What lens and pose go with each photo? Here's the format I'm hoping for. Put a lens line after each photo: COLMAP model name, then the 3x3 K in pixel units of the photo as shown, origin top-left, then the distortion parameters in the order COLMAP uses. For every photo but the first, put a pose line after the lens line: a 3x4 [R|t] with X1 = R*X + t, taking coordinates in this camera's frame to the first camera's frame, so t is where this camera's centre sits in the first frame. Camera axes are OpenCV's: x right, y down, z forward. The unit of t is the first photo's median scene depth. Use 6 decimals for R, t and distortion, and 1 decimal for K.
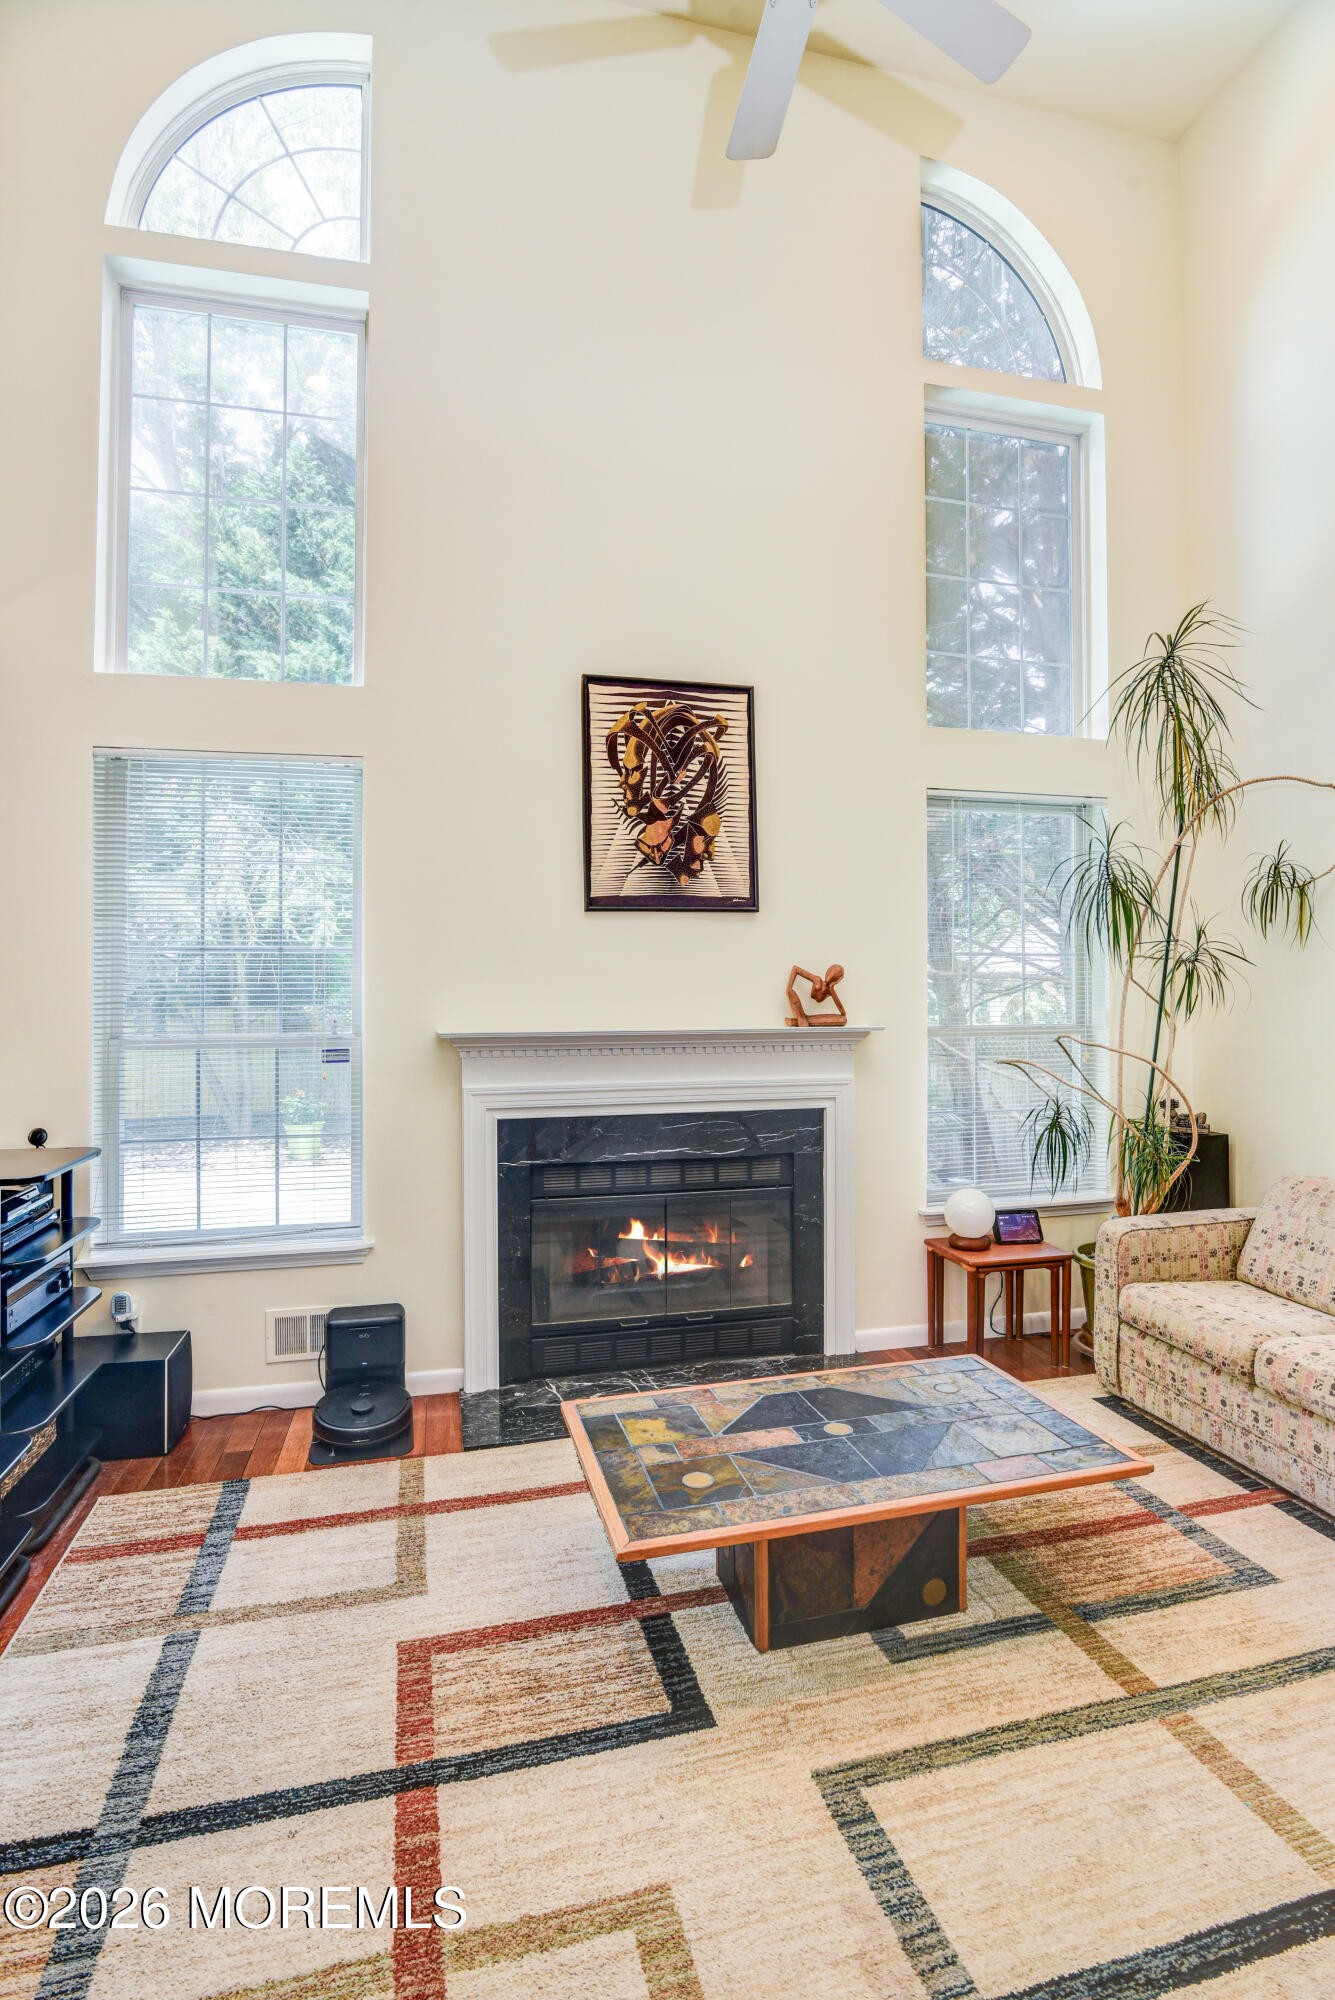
lens RADIAL K [[986.3, 0, 672.5], [0, 986.3, 986.6], [0, 0, 1]] dist [-0.021298, 0.000328]
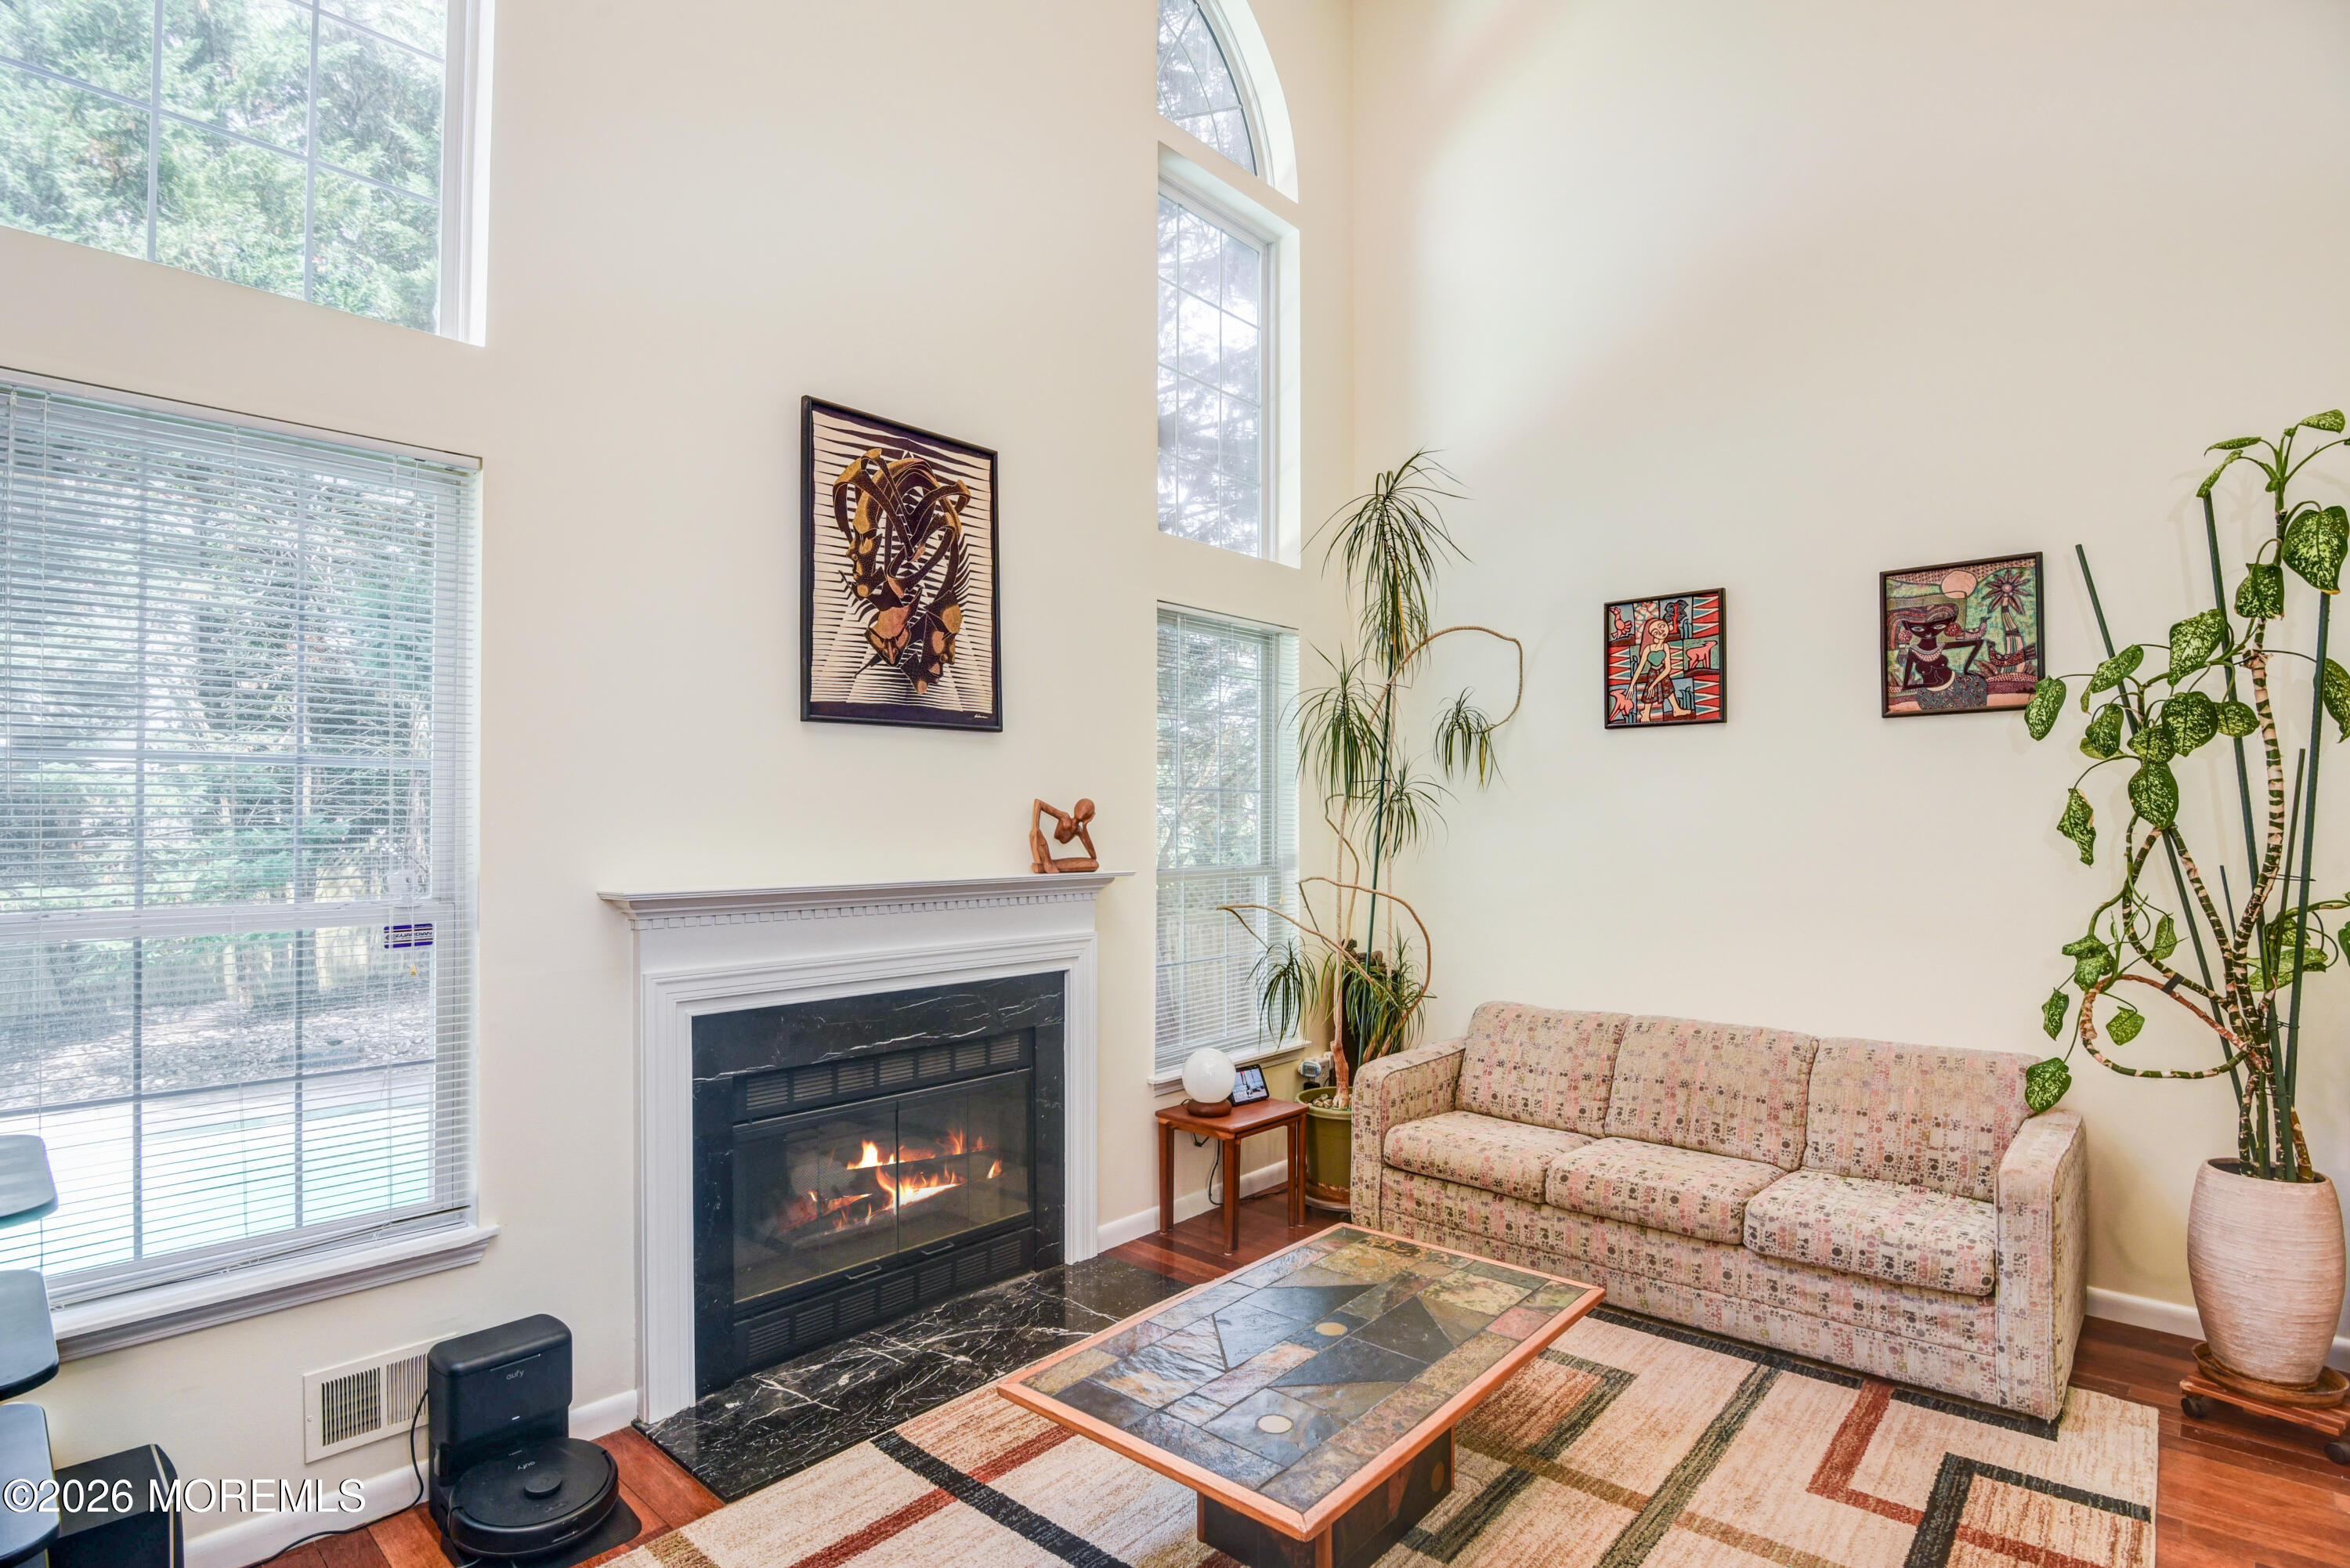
lens RADIAL K [[1165.2, 0, 1177.3], [0, 1165.2, 821.3], [0, 0, 1]] dist [-0.019005, -0.000853]
pose [[0.834264, 0.004694, 0.551345, -0.328401], [-0.005534, 0.999985, -0.000139, -0.003446], [-0.551337, -0.002935, 0.834278, 0.128597]]
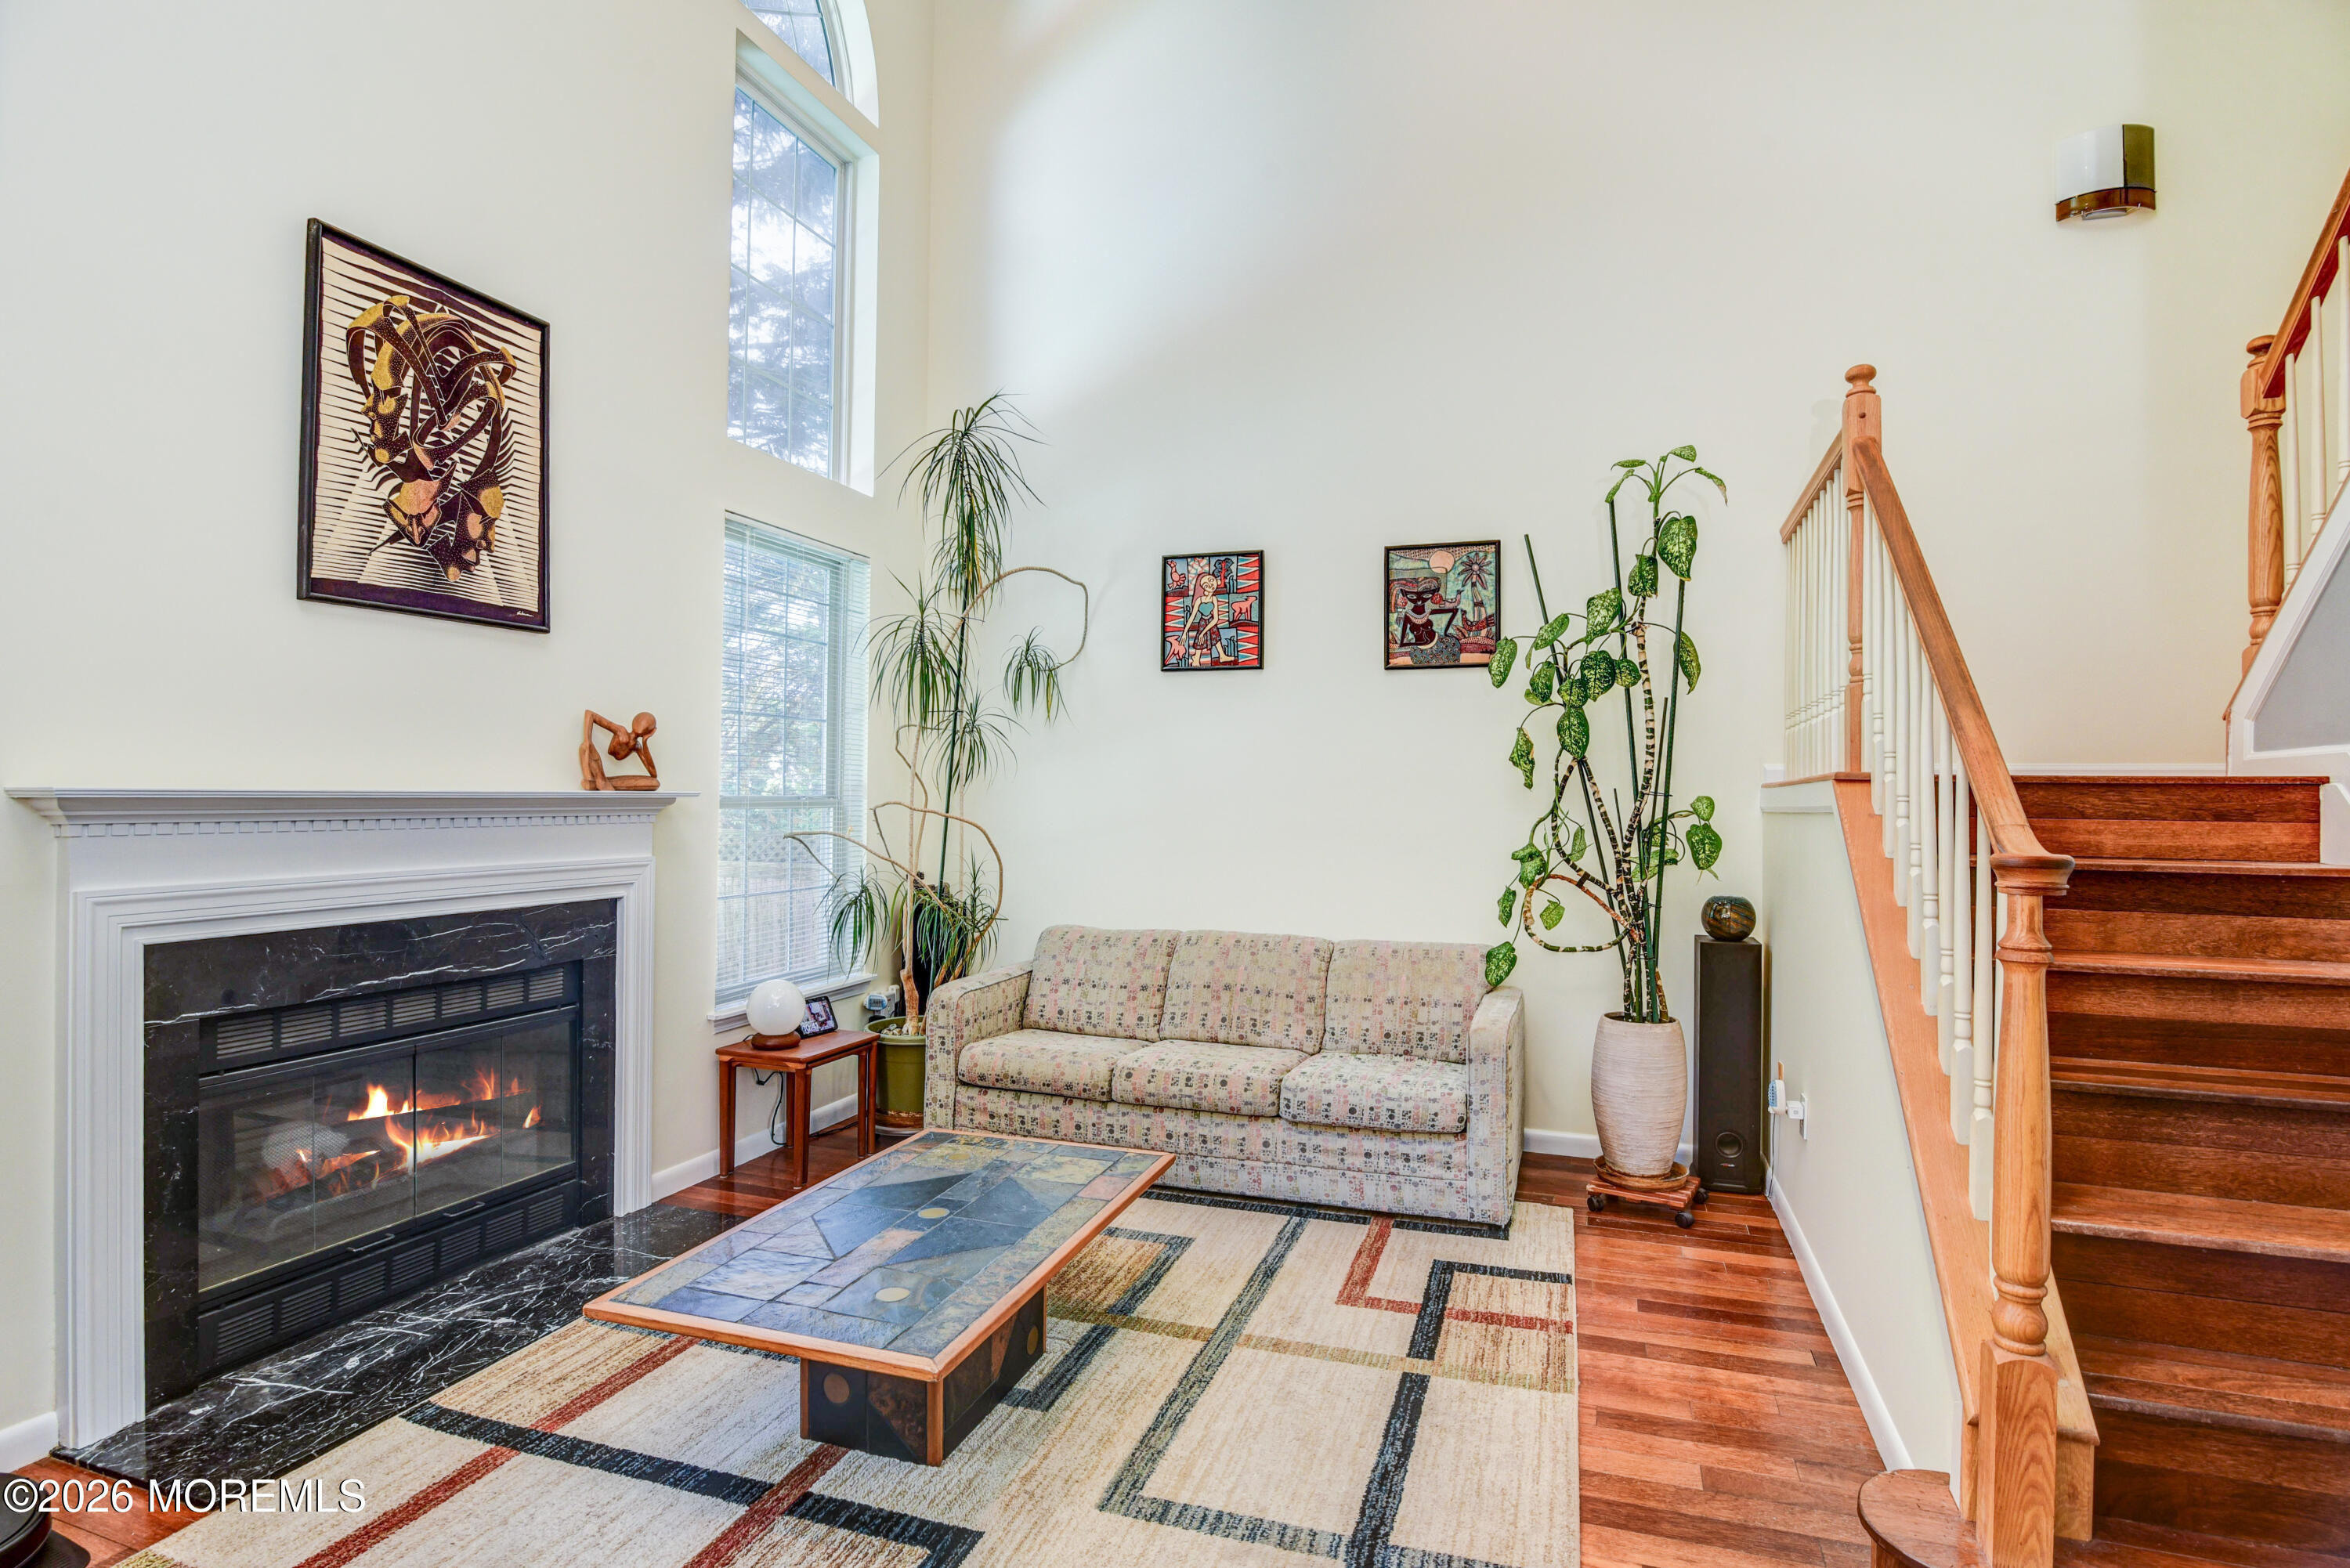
lens RADIAL K [[1178.6, 0, 1188.2], [0, 1178.6, 788.0], [0, 0, 1]] dist [-0.020661, 0.000019]
pose [[0.550194, 0.014178, 0.834916, -0.387076], [-0.018973, 0.999810, -0.004475, 0.034822], [-0.834821, -0.013379, 0.550359, 0.128912]]
